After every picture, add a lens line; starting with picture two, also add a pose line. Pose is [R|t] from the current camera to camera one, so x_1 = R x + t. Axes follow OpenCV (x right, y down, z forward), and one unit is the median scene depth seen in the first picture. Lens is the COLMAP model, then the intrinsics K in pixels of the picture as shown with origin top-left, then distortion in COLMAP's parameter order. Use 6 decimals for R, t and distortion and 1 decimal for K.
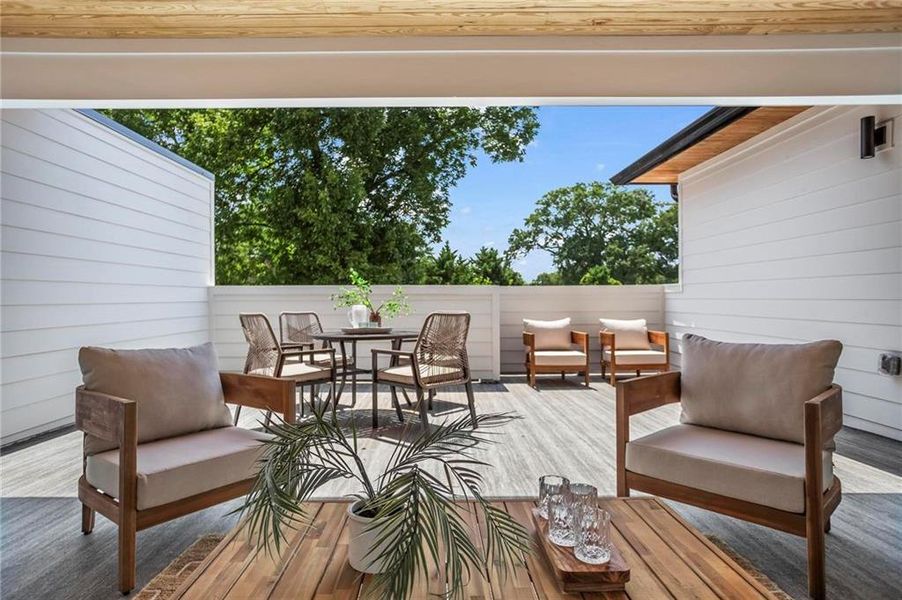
lens RADIAL K [[500.5, 0, 429.4], [0, 500.5, 294.7], [0, 0, 1]] dist [-0.018231, 0.001052]
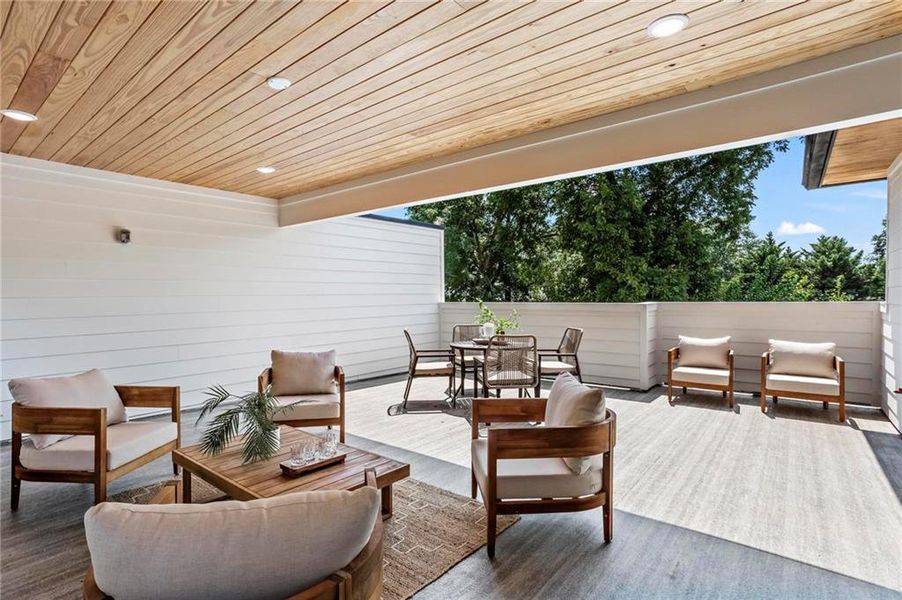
lens RADIAL K [[436.6, 0, 438.2], [0, 436.6, 300.1], [0, 0, 1]] dist [-0.012585, 0.001046]
pose [[0.785453, 0.001808, -0.618918, 0.093982], [0.012014, 0.999763, 0.018167, -0.012400], [0.618804, -0.021705, 0.785245, -0.008044]]
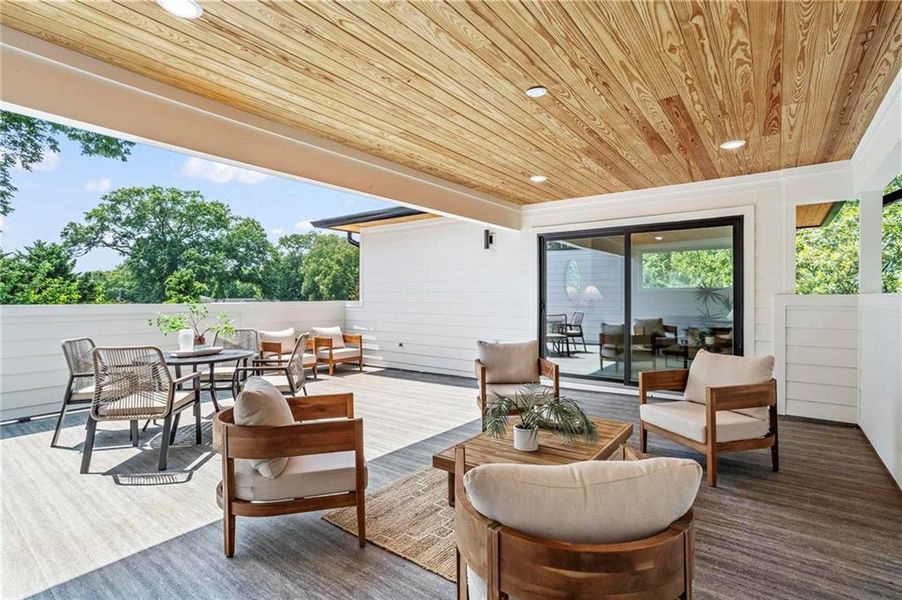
lens RADIAL K [[436.6, 0, 438.2], [0, 436.6, 300.1], [0, 0, 1]] dist [-0.012585, 0.001046]
pose [[0.616566, -0.001887, 0.787301, -0.100361], [-0.008464, 0.999923, 0.009024, -0.010331], [-0.787258, -0.012227, 0.616503, 0.001018]]
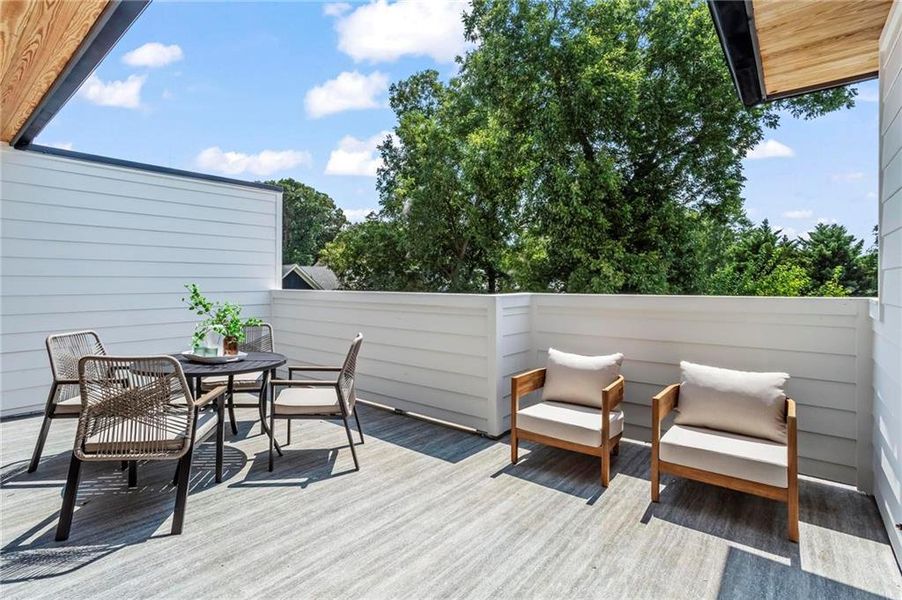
lens RADIAL K [[438.3, 0, 432.6], [0, 438.3, 278.9], [0, 0, 1]] dist [-0.025604, 0.000278]
pose [[0.775500, -0.001067, -0.631347, 0.113585], [-0.000078, 0.999998, -0.001786, -0.010349], [0.631348, 0.001434, 0.775498, 0.122959]]
